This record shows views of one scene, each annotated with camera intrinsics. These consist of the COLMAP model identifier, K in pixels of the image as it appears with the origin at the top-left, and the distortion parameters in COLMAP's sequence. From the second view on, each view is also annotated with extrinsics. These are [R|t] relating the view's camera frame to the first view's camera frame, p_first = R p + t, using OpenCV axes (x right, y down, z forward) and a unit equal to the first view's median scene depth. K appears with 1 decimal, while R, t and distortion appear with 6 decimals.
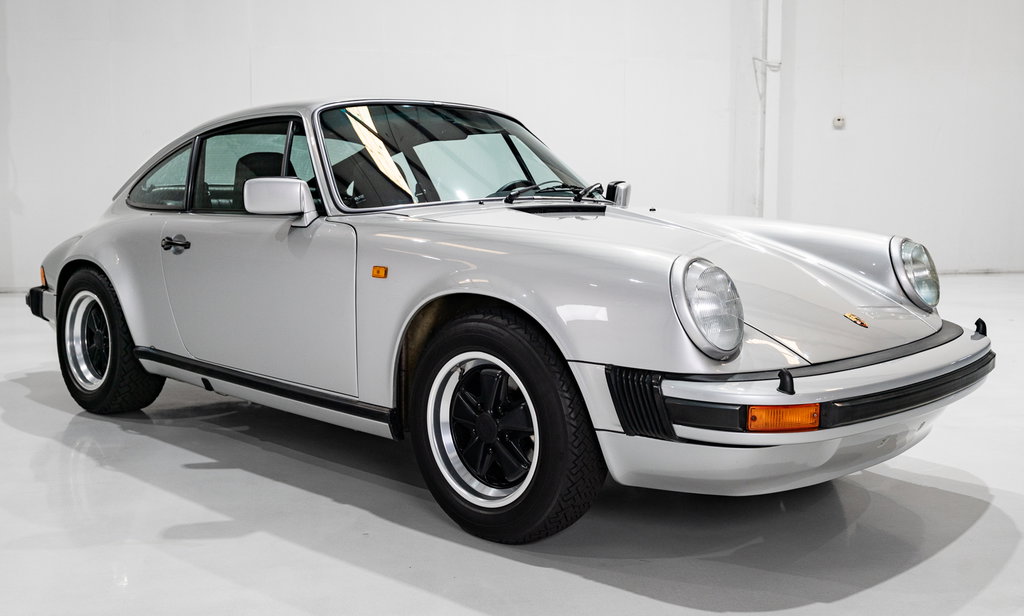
lens RADIAL K [[1020.3, 0, 506.7], [0, 1020.3, 281.2], [0, 0, 1]] dist [0.009926, 0.000000]
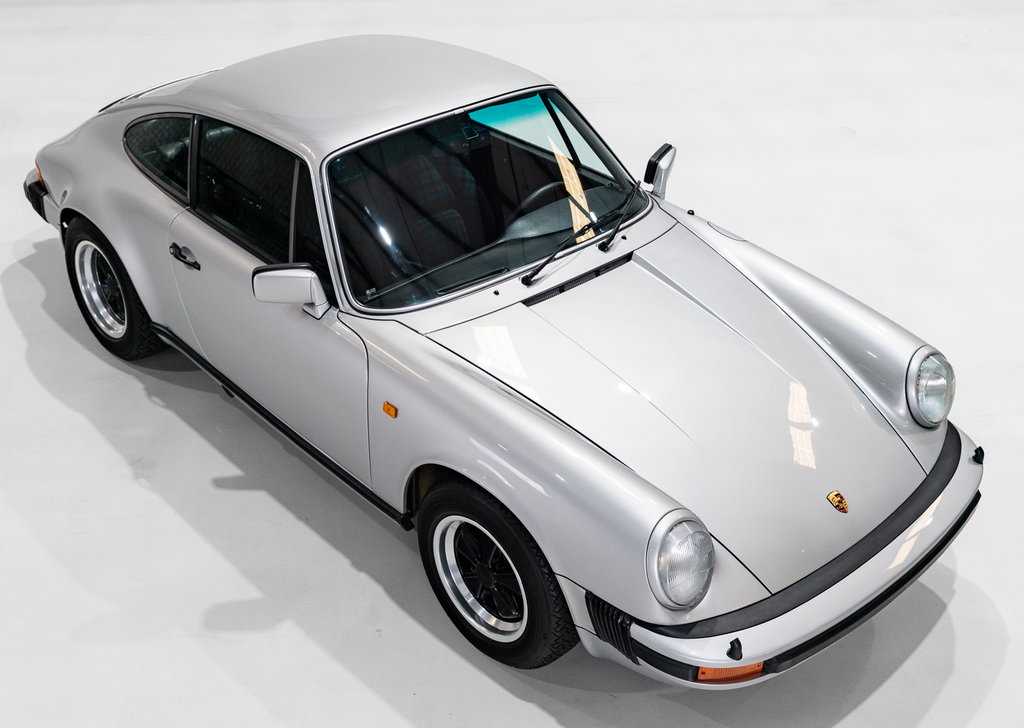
lens RADIAL K [[1214.5, 0, 506.4], [0, 1214.5, 369.9], [0, 0, 1]] dist [0.011880, 0.000000]
pose [[0.997537, 0.060650, -0.035245, 0.033947], [-0.036971, 0.881561, 0.470620, -0.622879], [0.059614, -0.468157, 0.881632, -0.059761]]
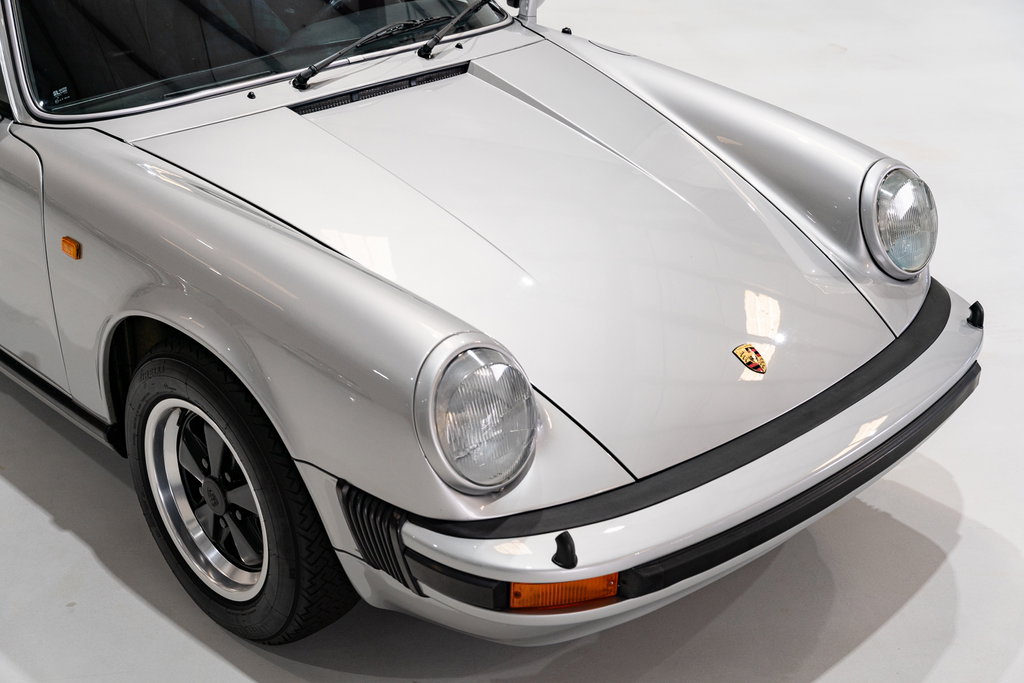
lens RADIAL K [[1438.0, 0, 516.0], [0, 1438.0, 339.9], [0, 0, 1]] dist [0.015432, 0.000000]
pose [[0.998868, 0.030623, -0.036408, 0.206911], [-0.015119, 0.929945, 0.367387, -0.306386], [0.045108, -0.366421, 0.929355, 0.097155]]
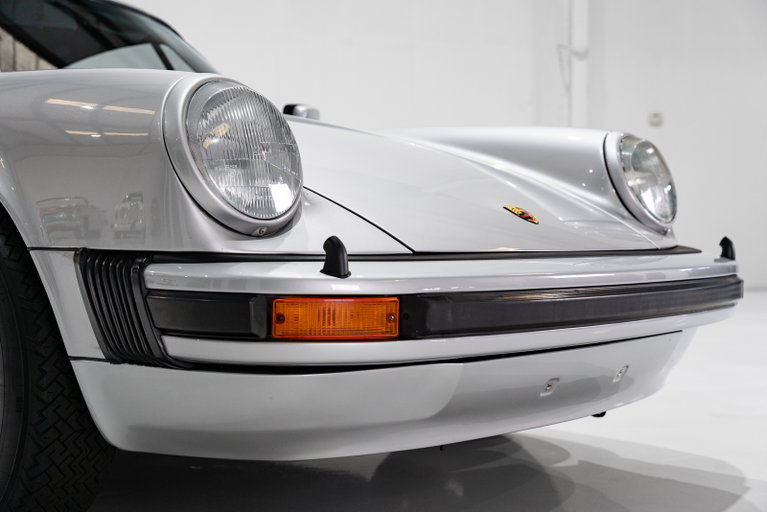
lens RADIAL K [[1077.1, 0, 389.6], [0, 1077.1, 261.1], [0, 0, 1]] dist [0.015432, 0.000000]
pose [[0.999288, -0.000372, 0.037715, 0.214633], [0.002752, 0.998006, -0.063057, 0.107218], [-0.037617, 0.063116, 0.997297, 0.278980]]
